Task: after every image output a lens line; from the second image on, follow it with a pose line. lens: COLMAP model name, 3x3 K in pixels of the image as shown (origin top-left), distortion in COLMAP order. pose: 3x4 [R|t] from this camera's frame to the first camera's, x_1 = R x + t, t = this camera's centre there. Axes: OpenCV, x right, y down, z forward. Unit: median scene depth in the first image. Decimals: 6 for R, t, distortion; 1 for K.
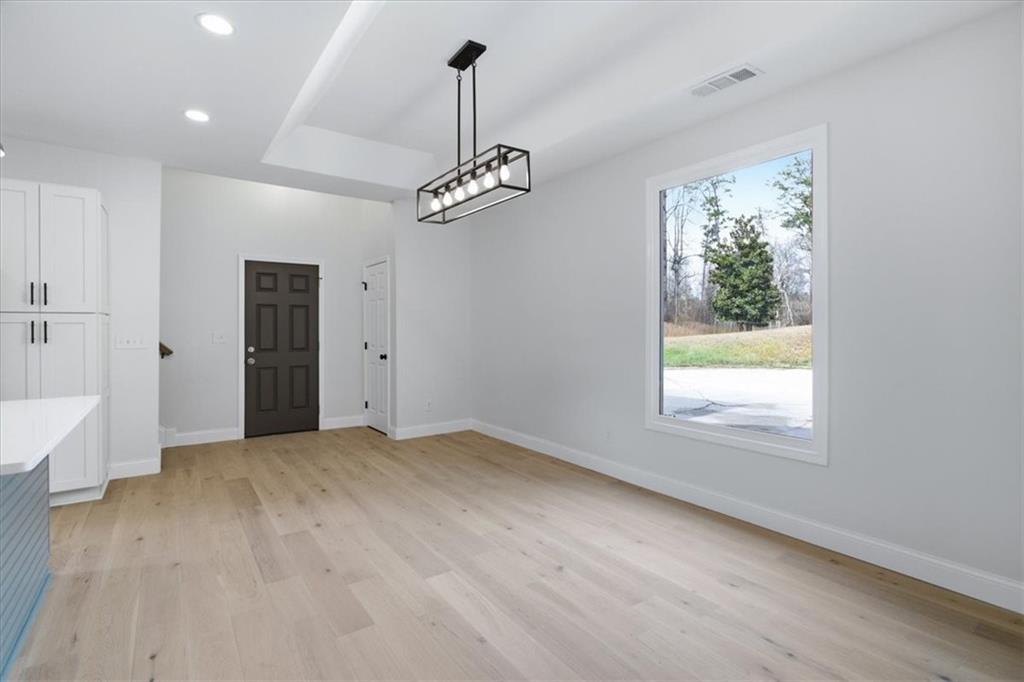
lens RADIAL K [[483.9, 0, 513.9], [0, 483.9, 332.6], [0, 0, 1]] dist [-0.009675, 0.000601]
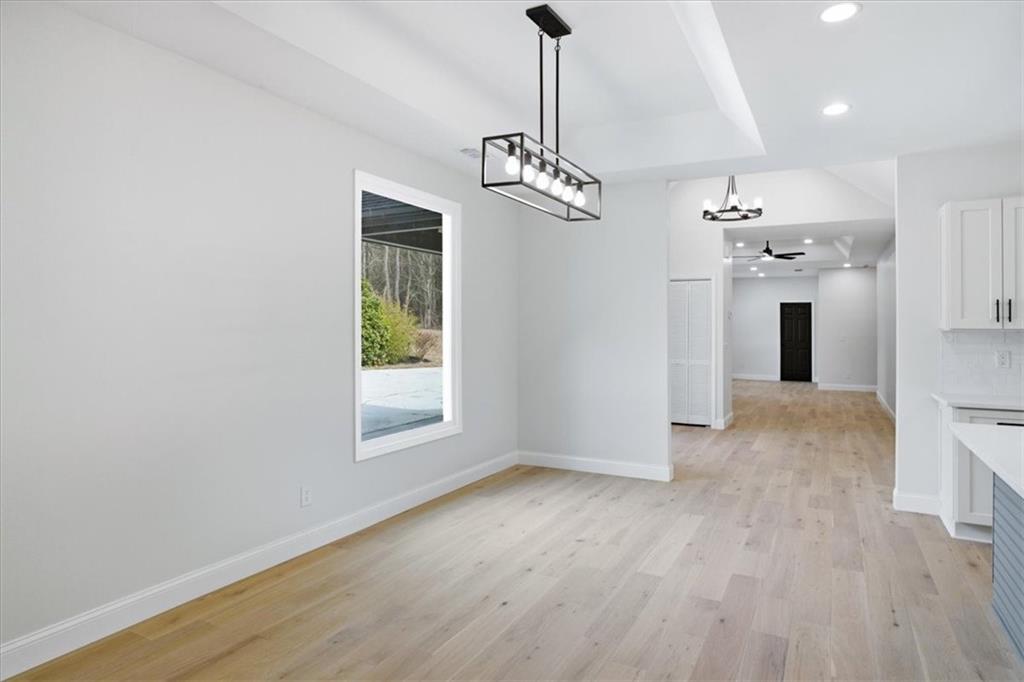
lens RADIAL K [[598.9, 0, 512.4], [0, 598.9, 336.1], [0, 0, 1]] dist [-0.030115, -0.001372]
pose [[-0.436639, -0.012572, 0.899549, -1.067710], [0.011284, 0.999747, 0.019450, -0.057874], [-0.899566, 0.018643, -0.436387, 1.619664]]
